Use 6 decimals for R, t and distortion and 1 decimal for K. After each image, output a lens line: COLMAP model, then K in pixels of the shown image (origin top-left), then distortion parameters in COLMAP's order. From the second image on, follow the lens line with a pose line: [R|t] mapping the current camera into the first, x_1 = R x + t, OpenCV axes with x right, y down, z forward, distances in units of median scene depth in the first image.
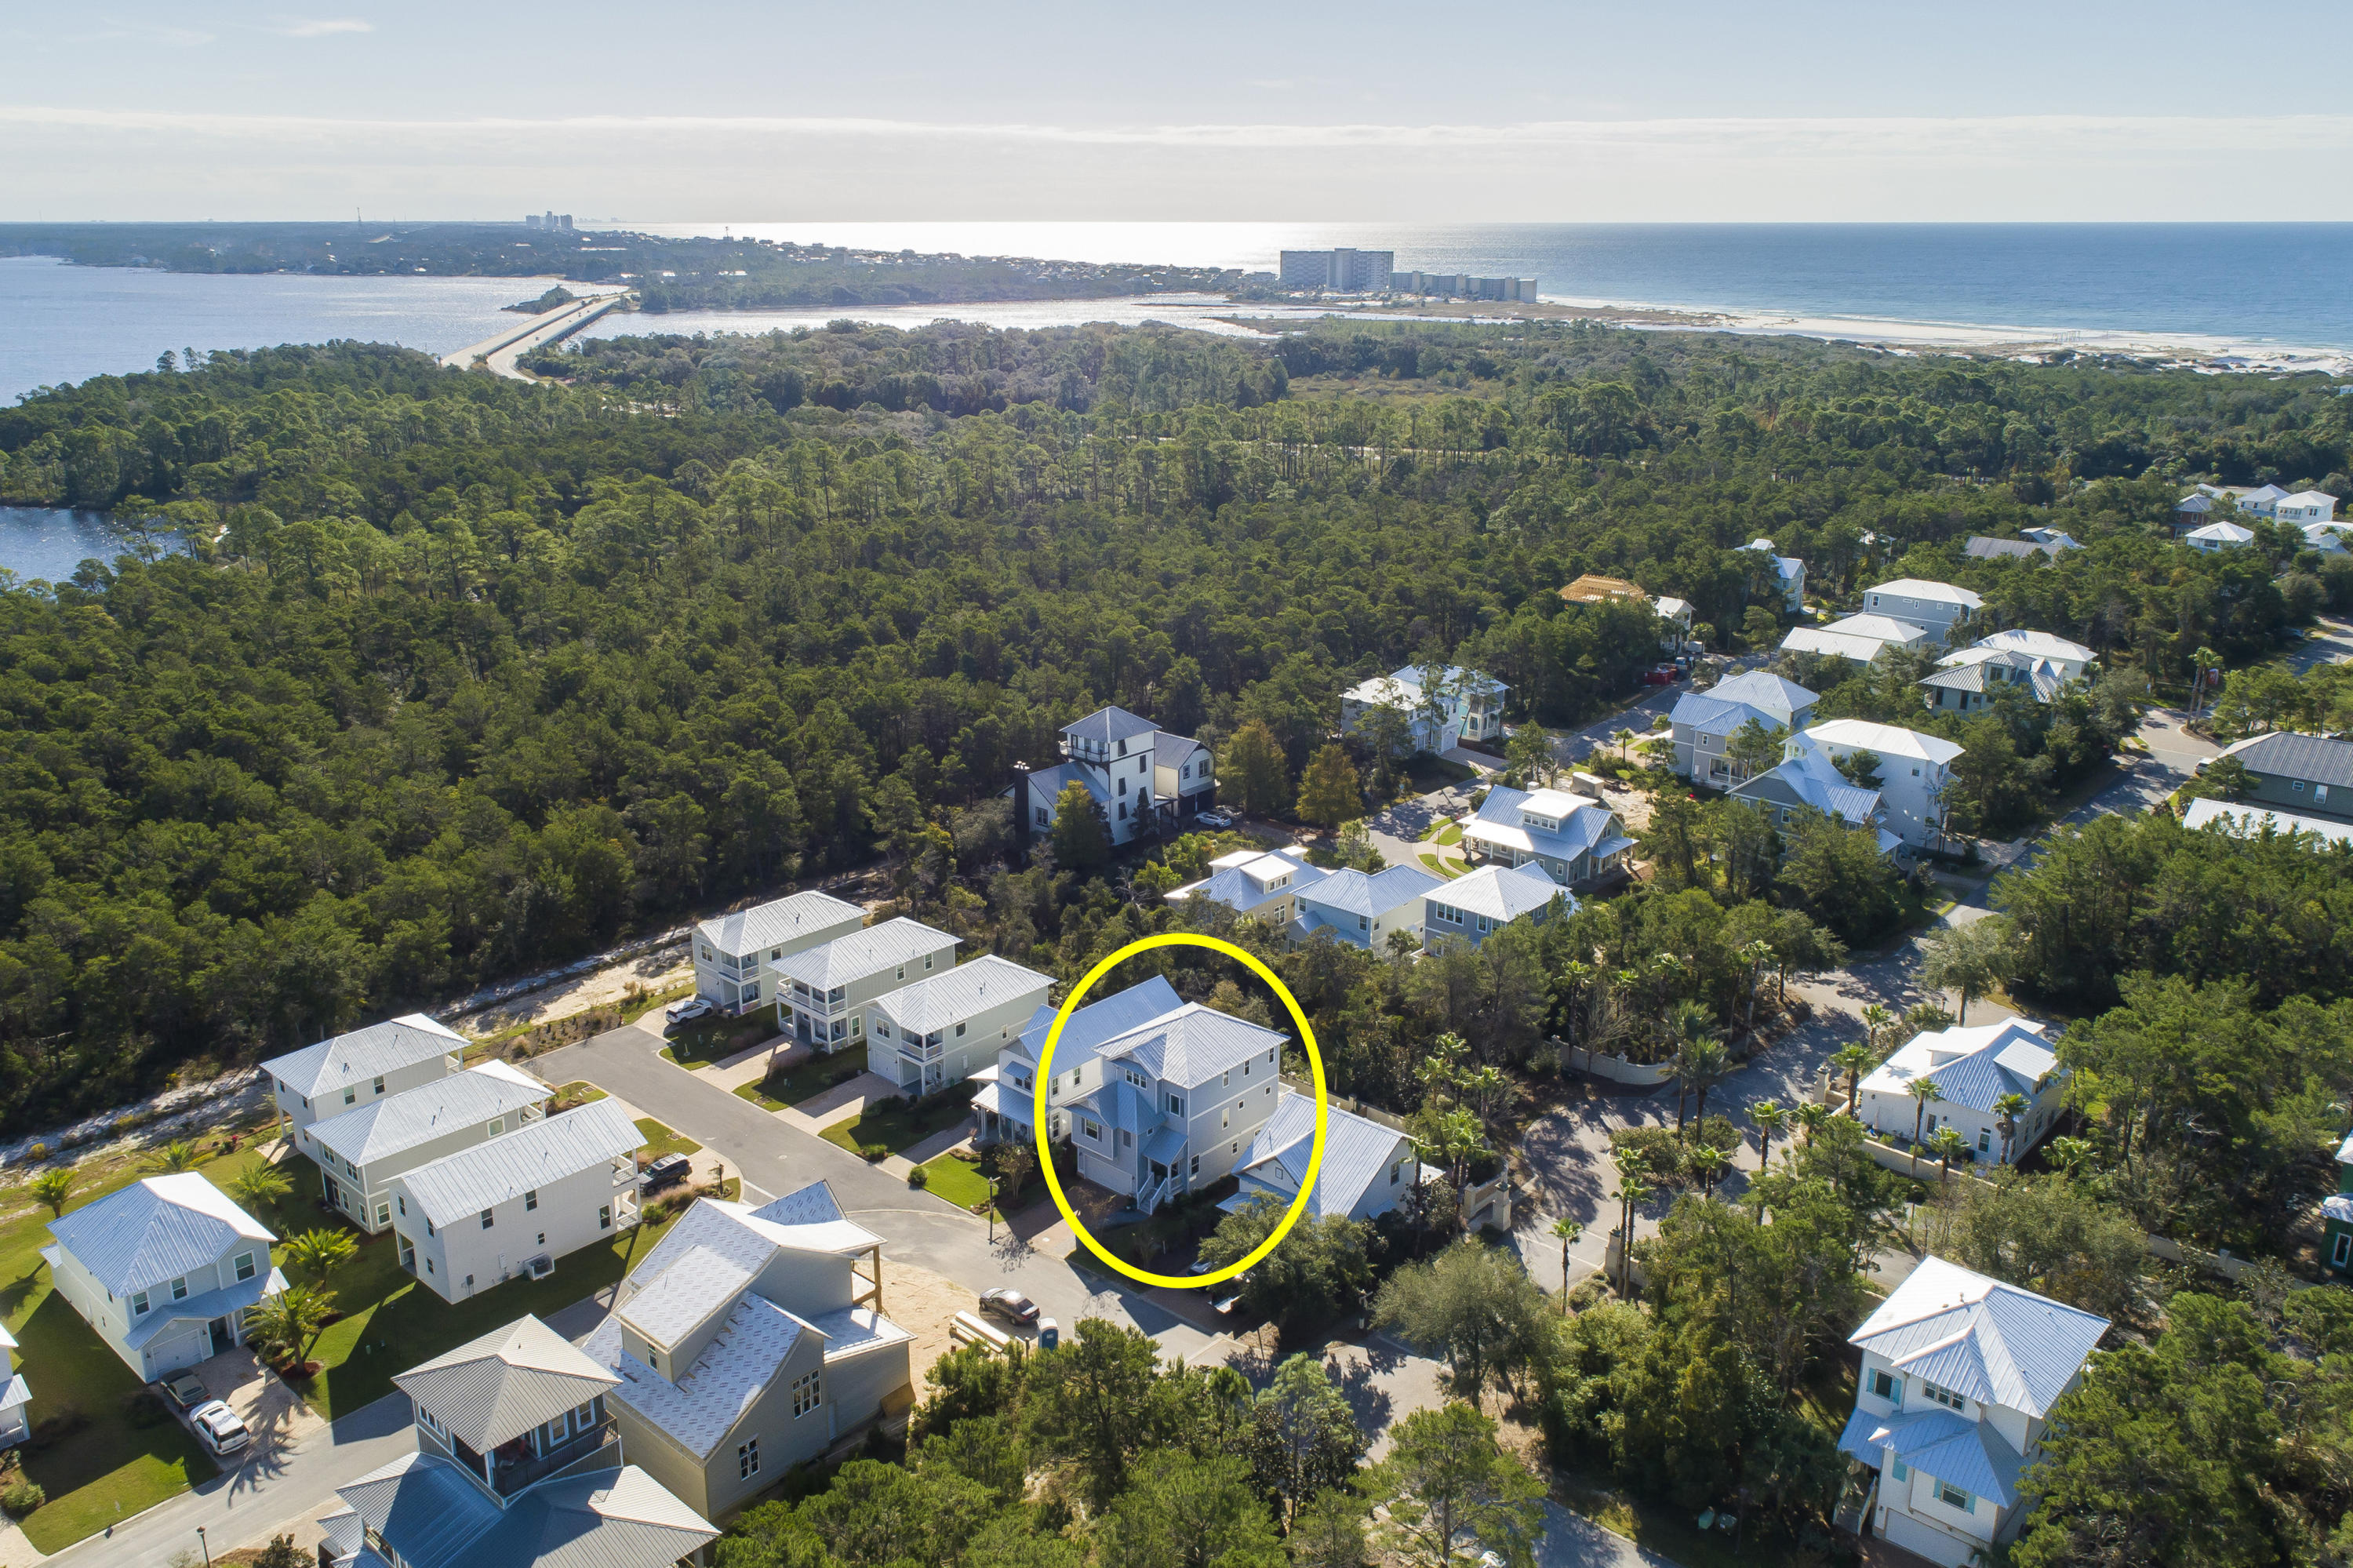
lens RADIAL K [[1810.2, 0, 1176.5], [0, 1810.2, 784.0], [0, 0, 1]] dist [-0.025234, 0.001001]
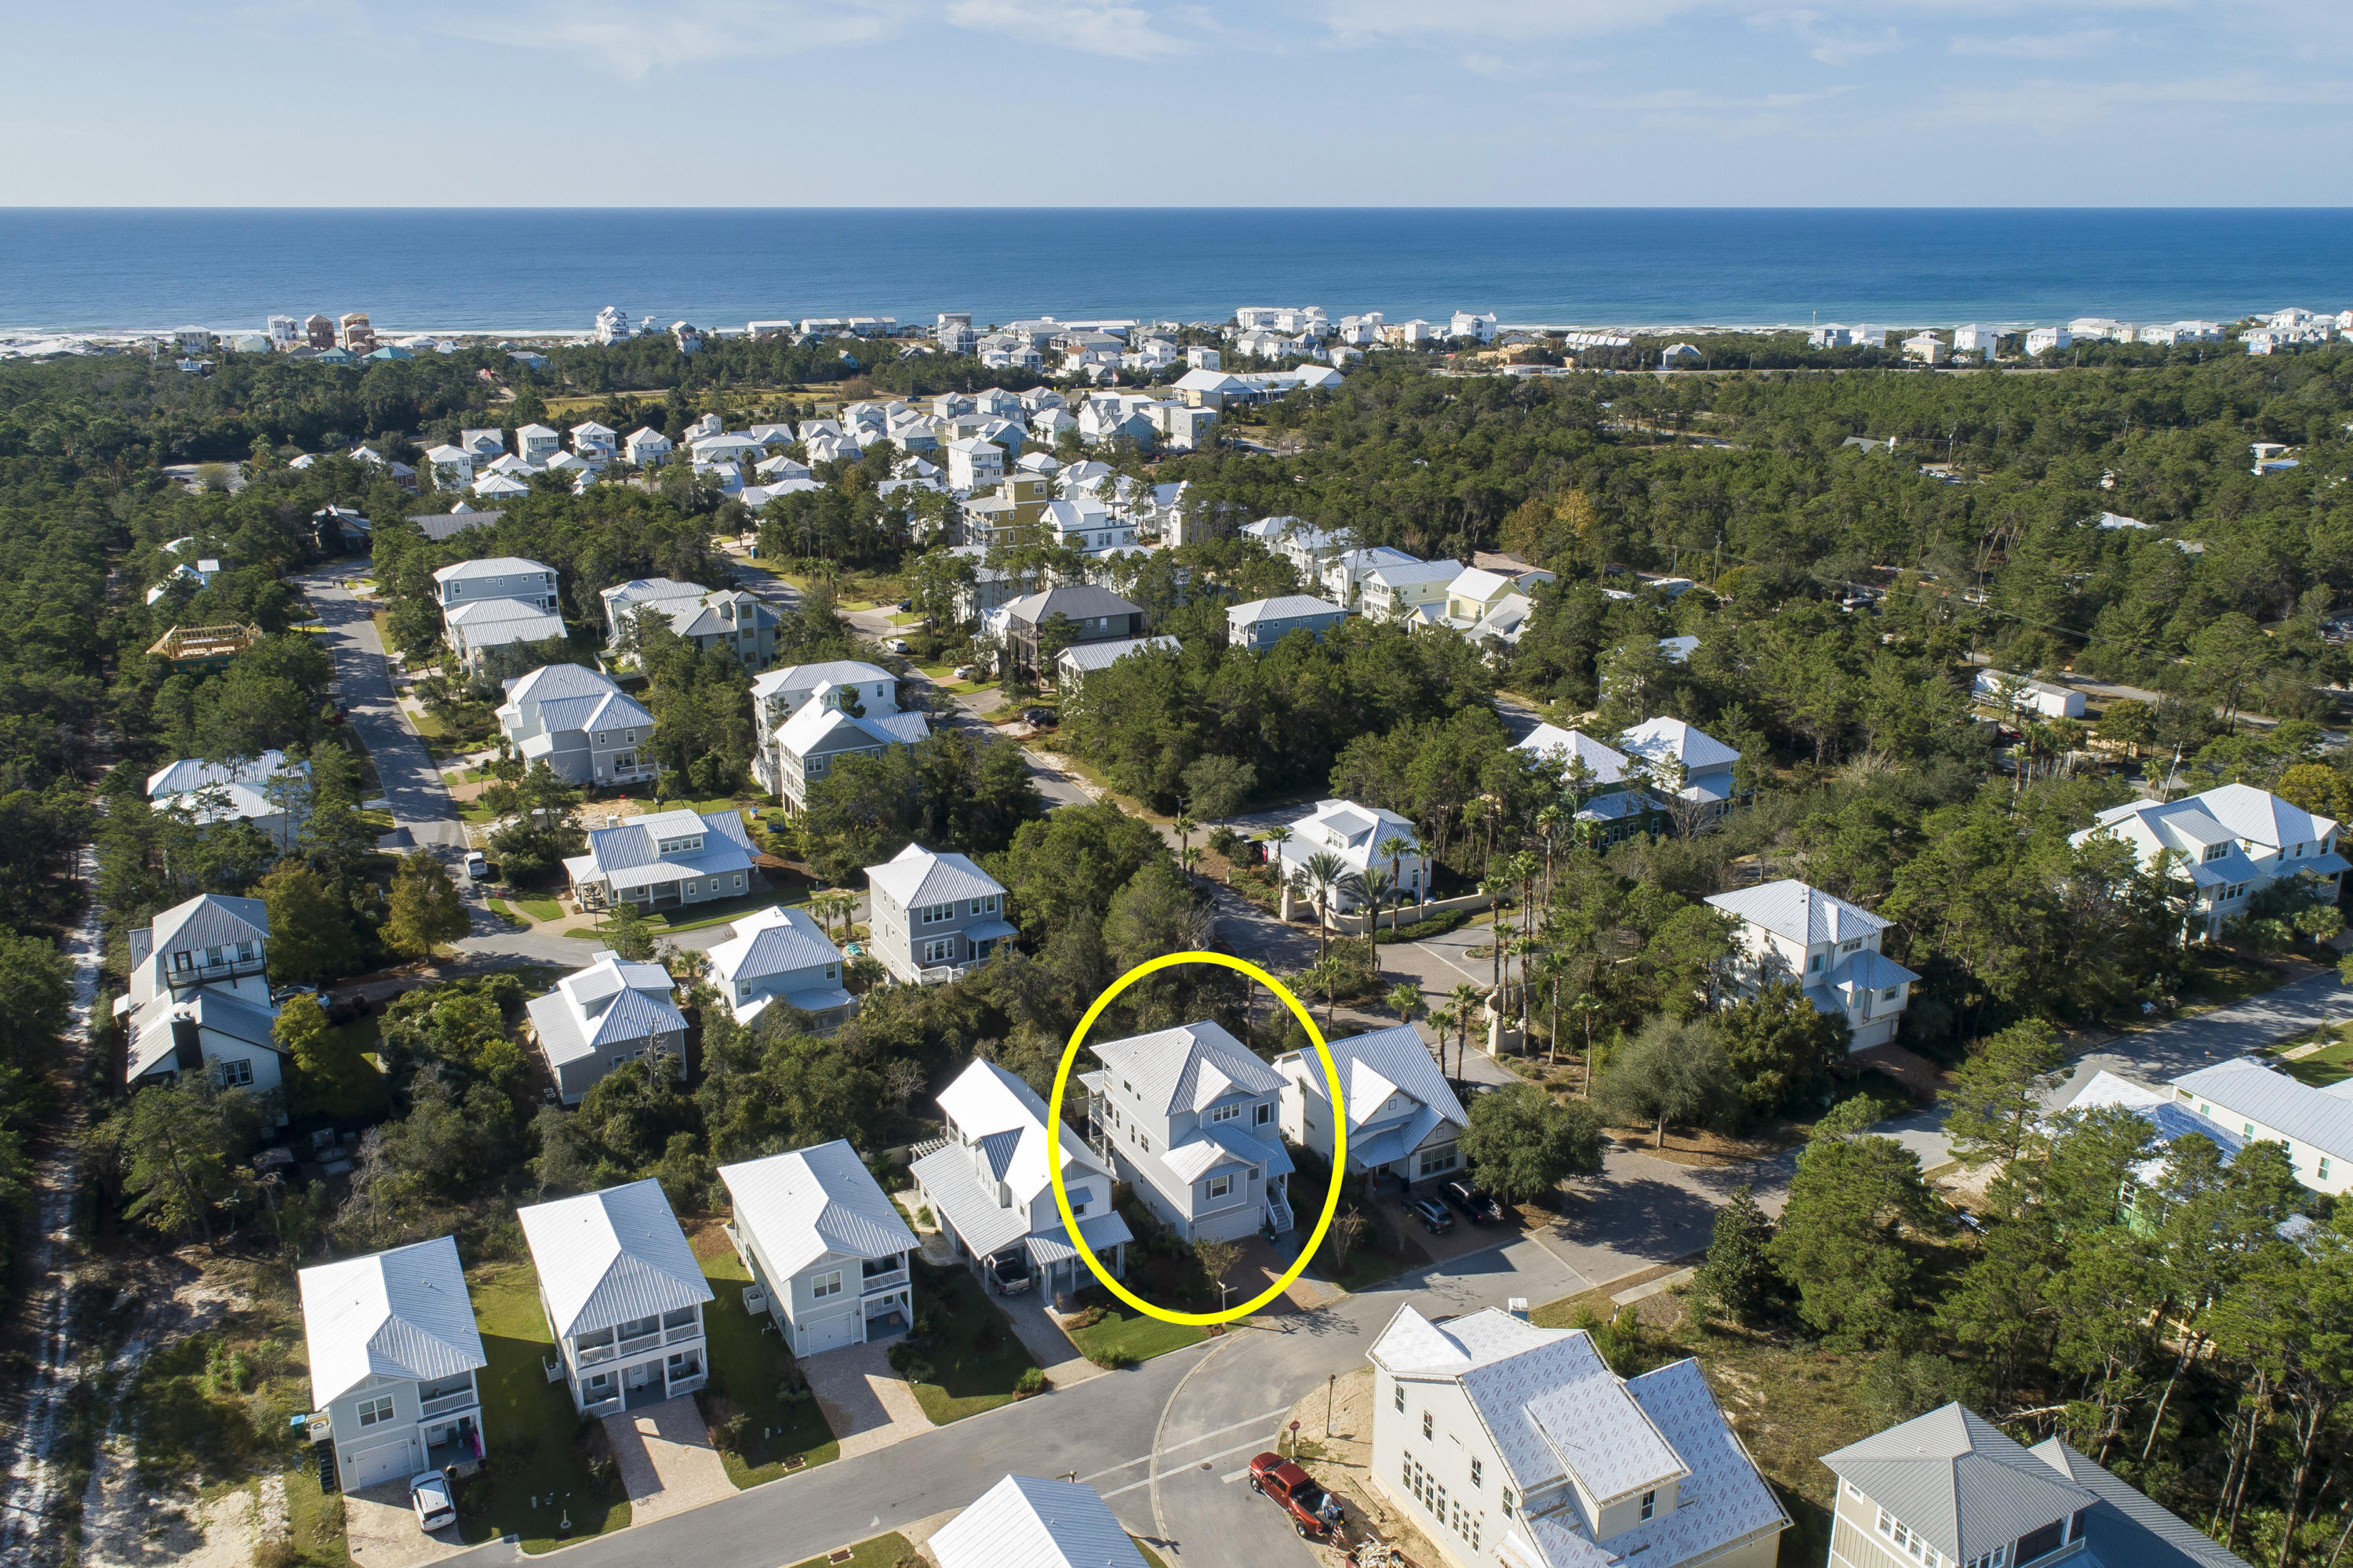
lens RADIAL K [[1810.2, 0, 1176.5], [0, 1810.2, 784.0], [0, 0, 1]] dist [-0.025234, 0.001001]
pose [[0.351033, -0.290318, 0.890220, -0.717628], [0.272540, 0.941237, 0.199487, -0.170947], [-0.895822, 0.172594, 0.409528, 0.530302]]
